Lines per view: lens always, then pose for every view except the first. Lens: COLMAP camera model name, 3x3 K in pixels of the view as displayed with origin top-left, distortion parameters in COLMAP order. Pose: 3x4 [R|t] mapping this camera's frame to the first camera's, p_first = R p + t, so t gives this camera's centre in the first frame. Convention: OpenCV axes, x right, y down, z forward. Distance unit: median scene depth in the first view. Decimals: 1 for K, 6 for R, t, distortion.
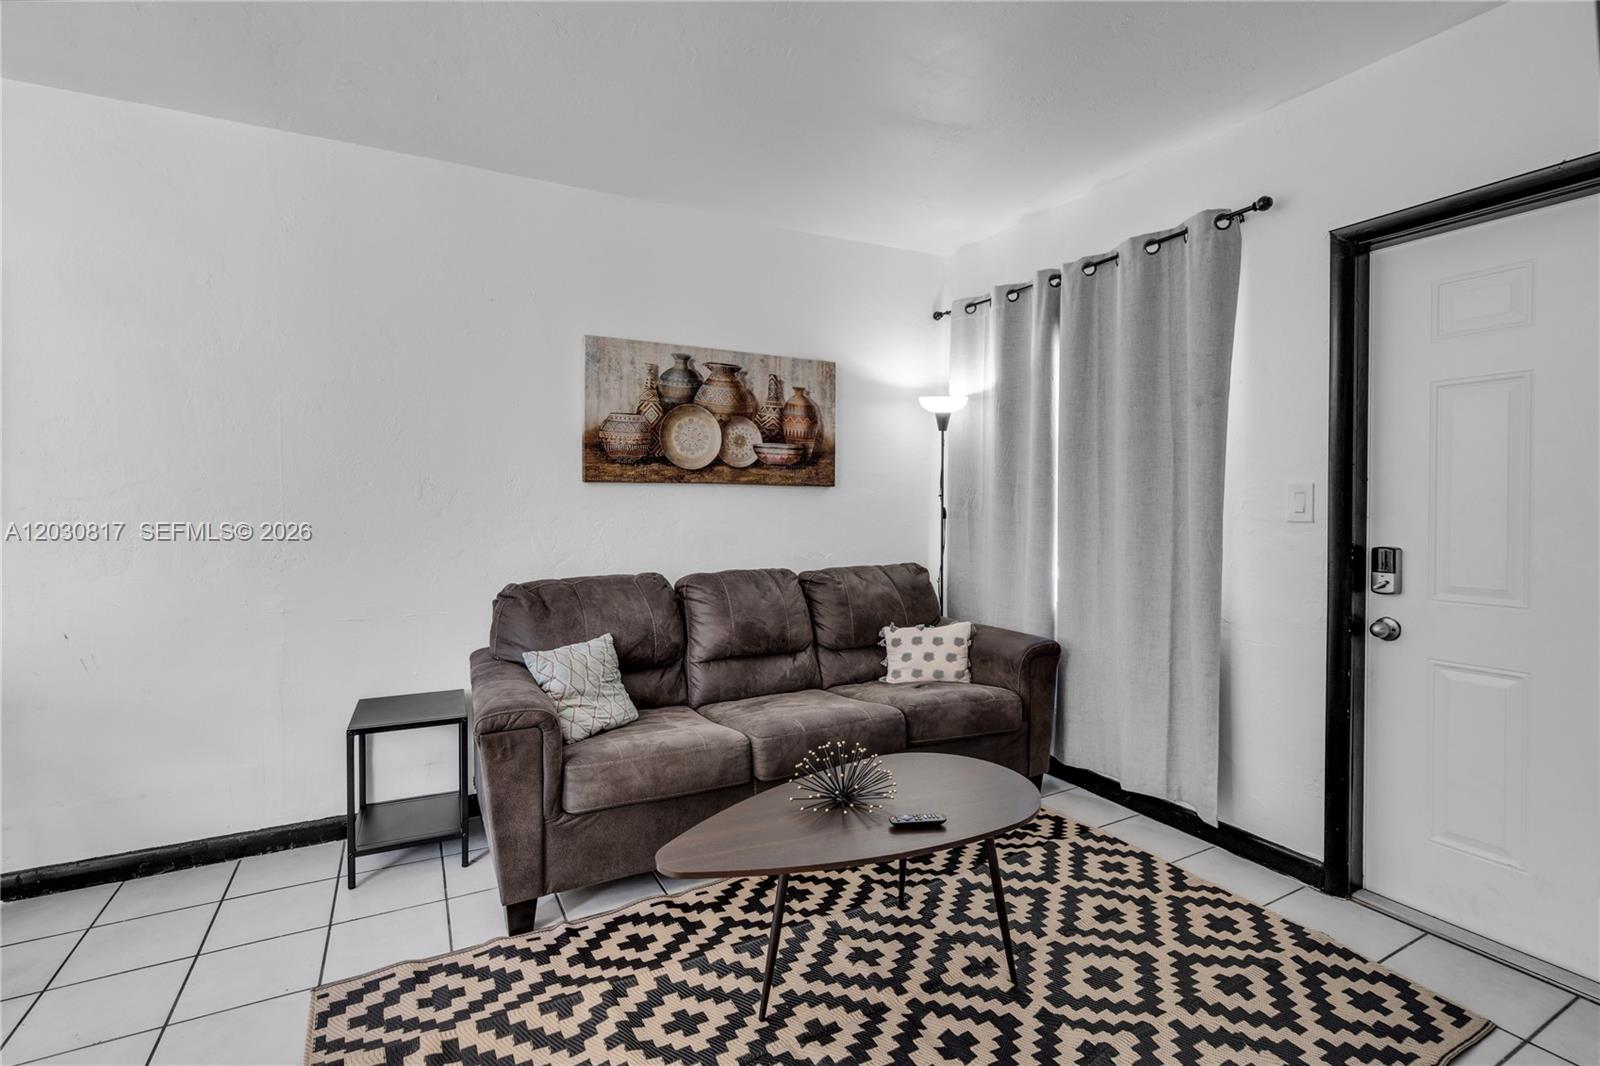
lens RADIAL K [[736.9, 0, 801.7], [0, 736.9, 511.4], [0, 0, 1]] dist [-0.000806, -0.000086]
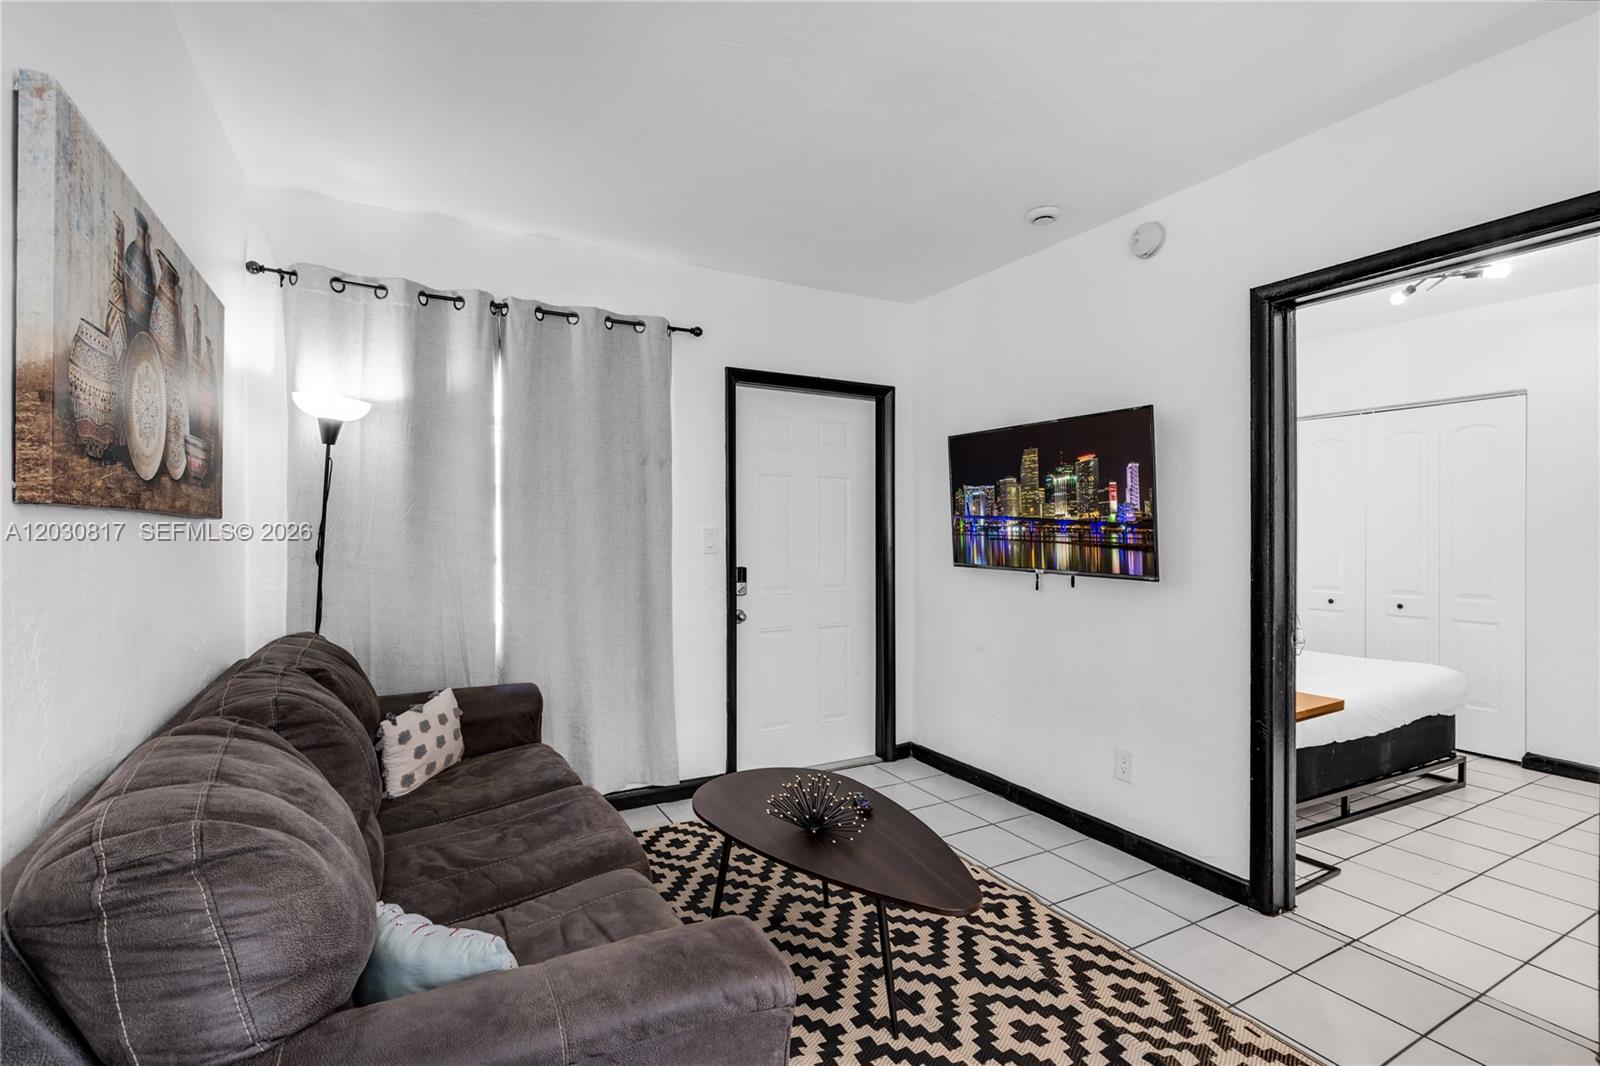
lens RADIAL K [[735.4, 0, 800.0], [0, 735.4, 533.0], [0, 0, 1]] dist [-0.000270, 0.000031]
pose [[-0.016607, -0.004453, 0.999852, -0.676230], [0.011650, 0.999921, 0.004647, -0.026558], [-0.999794, 0.011725, -0.016554, 0.698046]]
